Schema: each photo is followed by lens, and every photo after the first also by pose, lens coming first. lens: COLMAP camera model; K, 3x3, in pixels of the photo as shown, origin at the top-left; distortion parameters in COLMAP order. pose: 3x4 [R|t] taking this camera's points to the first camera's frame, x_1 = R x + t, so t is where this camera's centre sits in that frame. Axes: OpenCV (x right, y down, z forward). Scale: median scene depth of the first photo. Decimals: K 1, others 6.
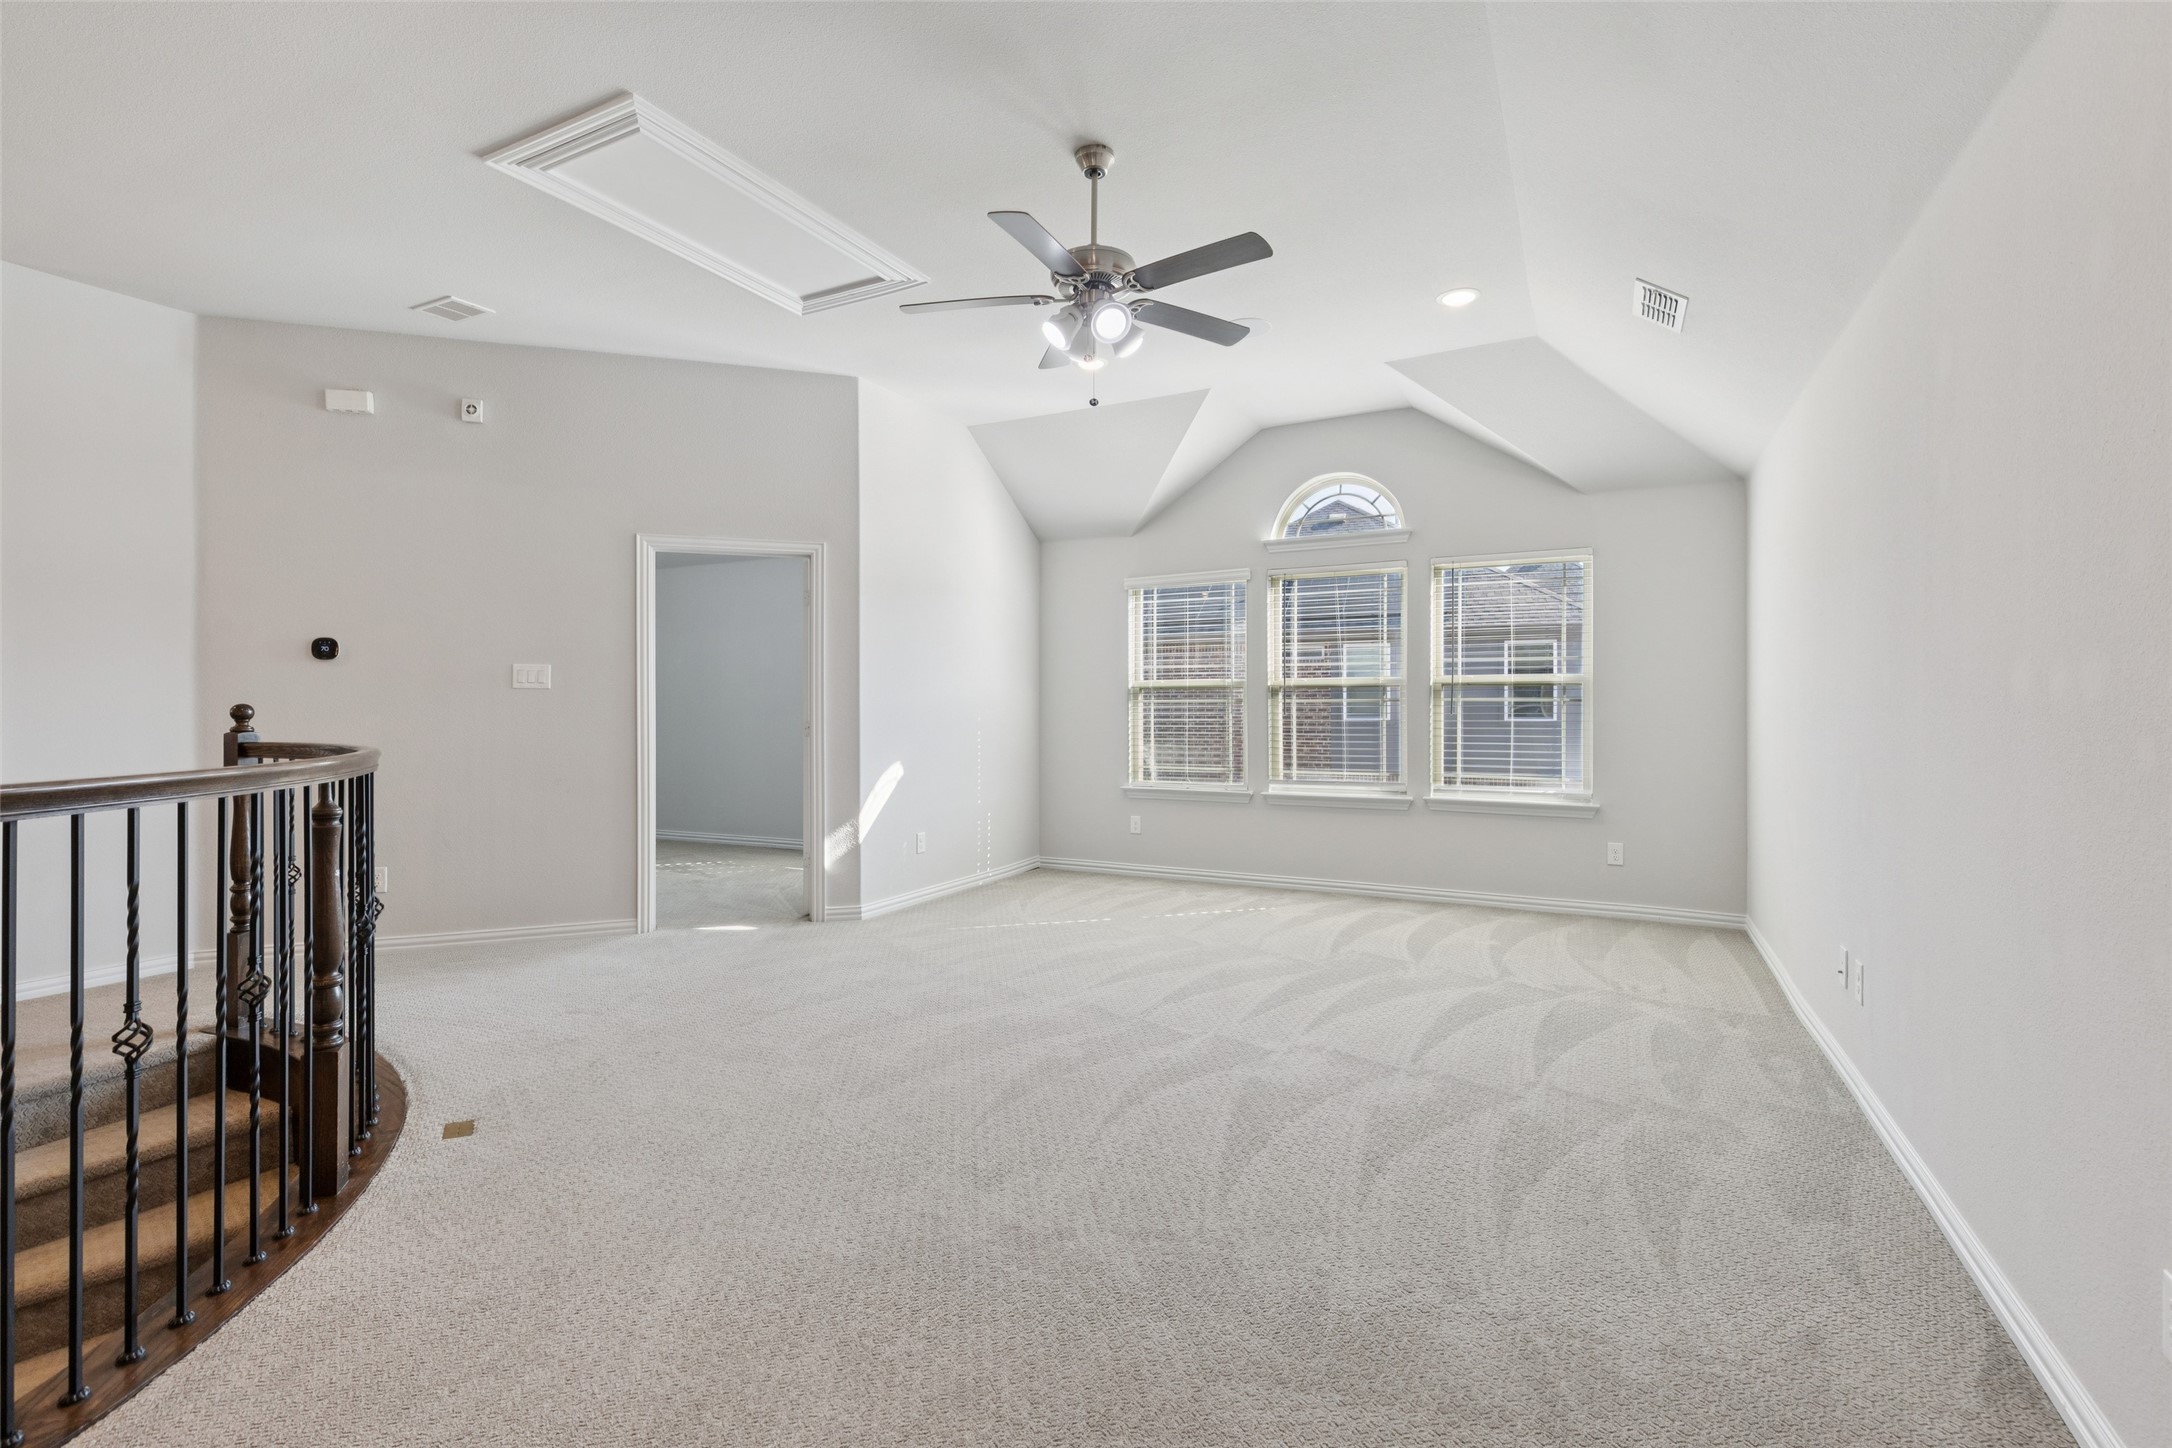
lens RADIAL K [[996.2, 0, 1071.0], [0, 996.2, 713.4], [0, 0, 1]] dist [-0.000267, 0.000143]
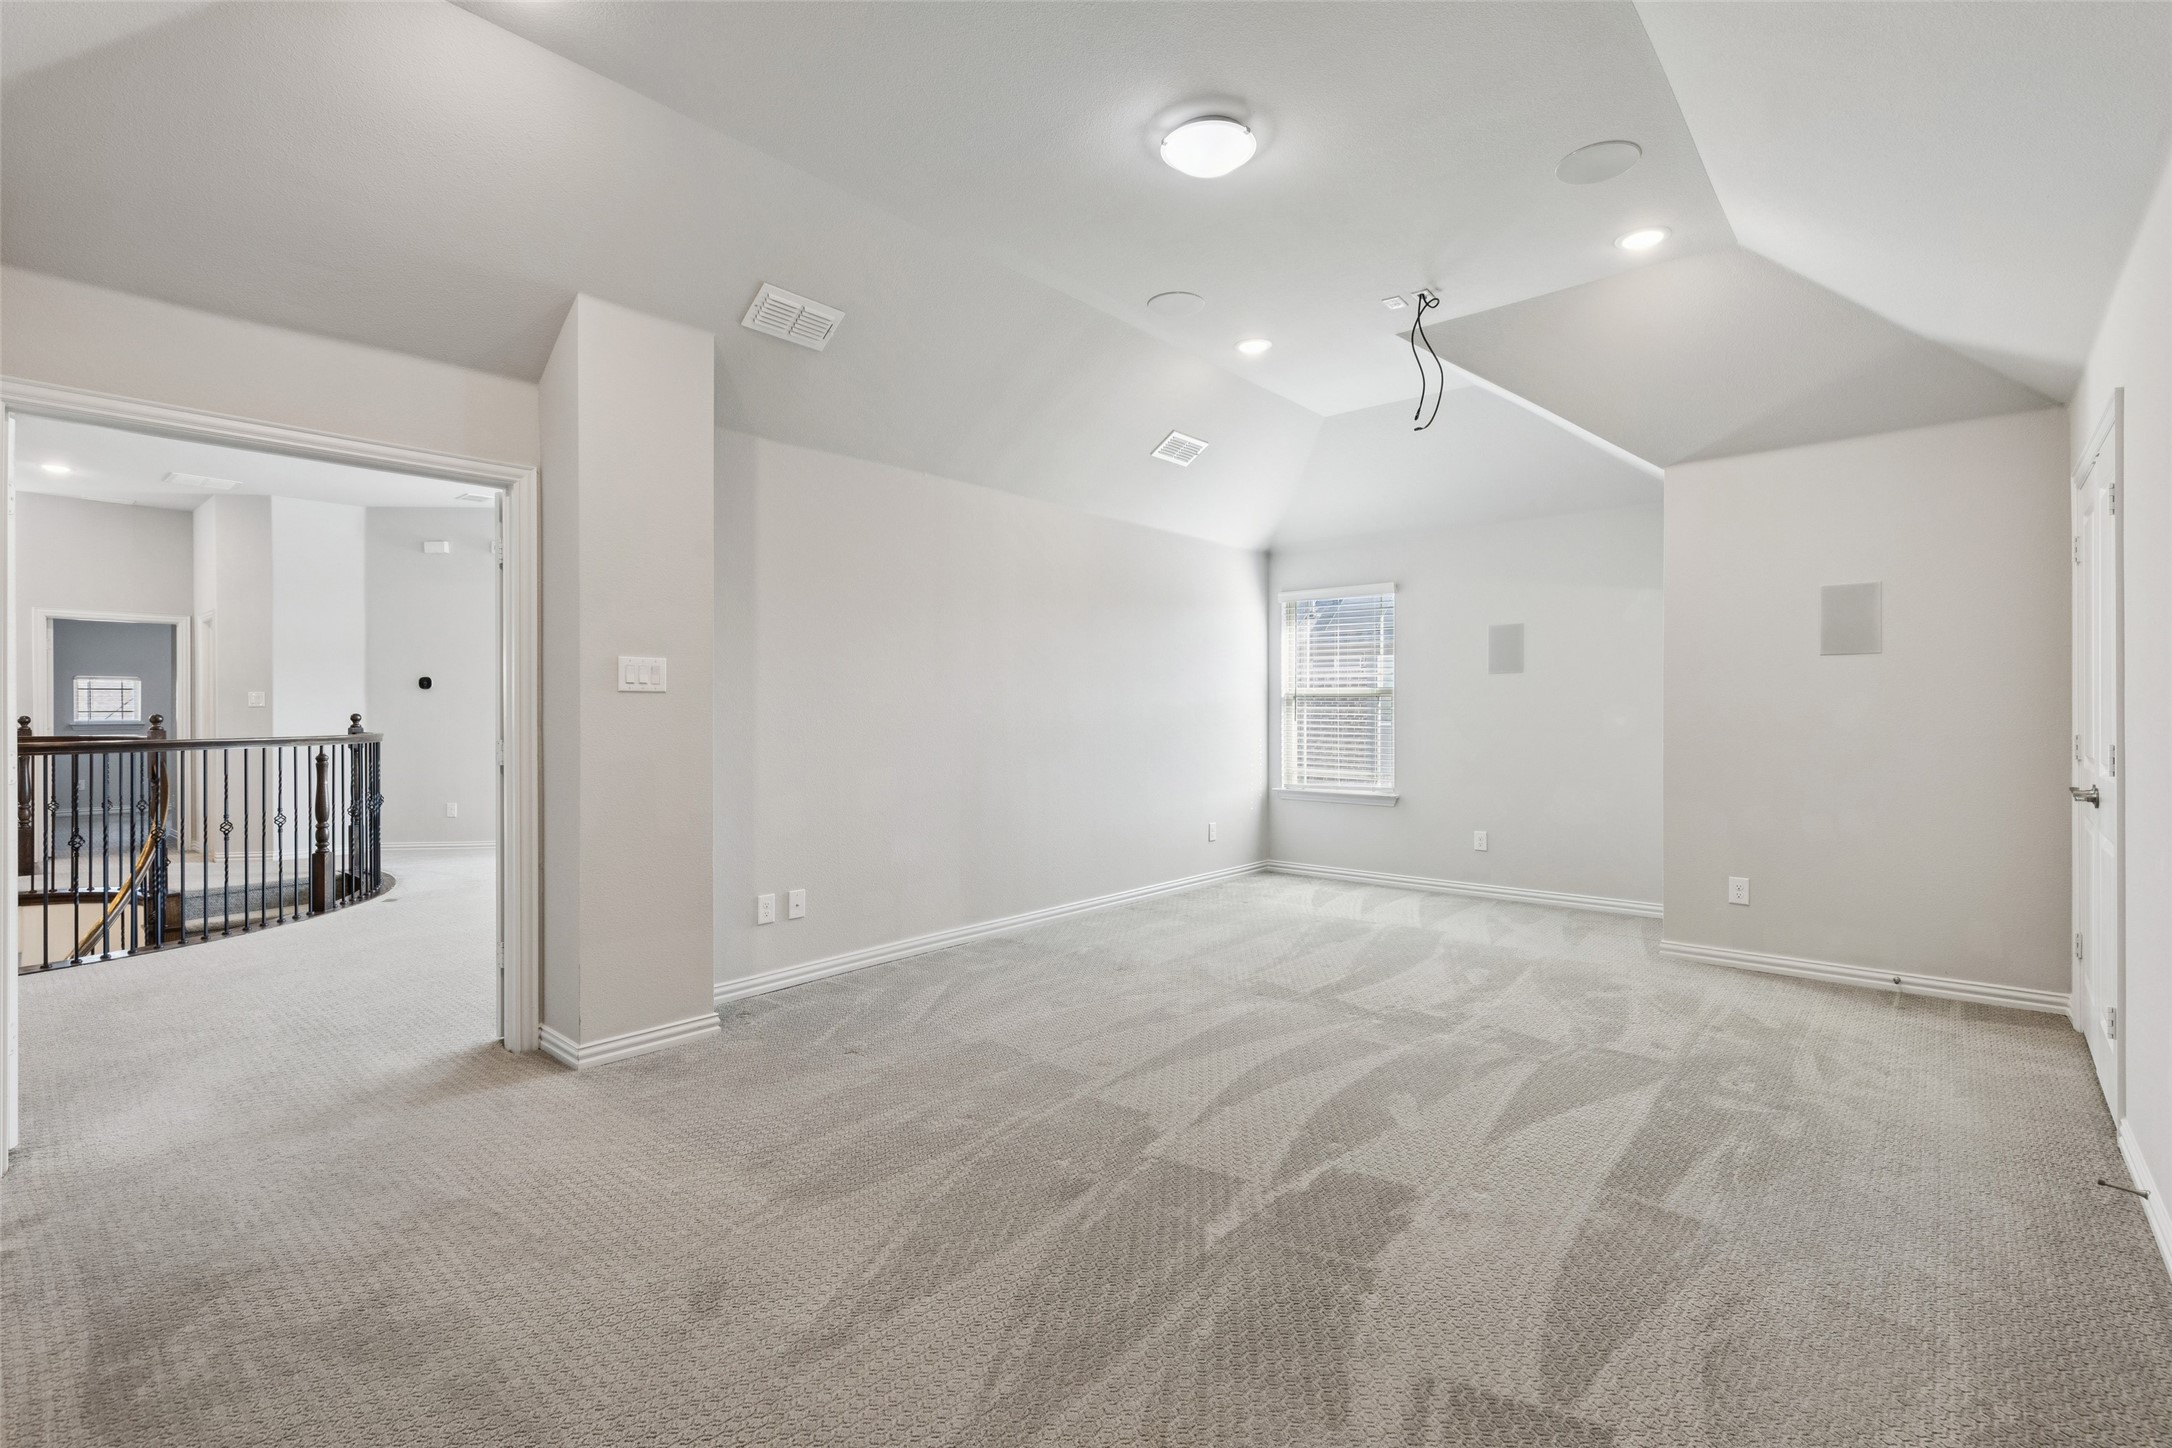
lens RADIAL K [[996.2, 0, 1101.1], [0, 996.2, 717.9], [0, 0, 1]] dist [-0.000267, 0.000143]
pose [[0.974487, -0.000849, -0.224440, 0.330375], [0.000270, 0.999997, -0.002609, 0.001592], [0.224442, 0.002482, 0.974484, -0.191287]]
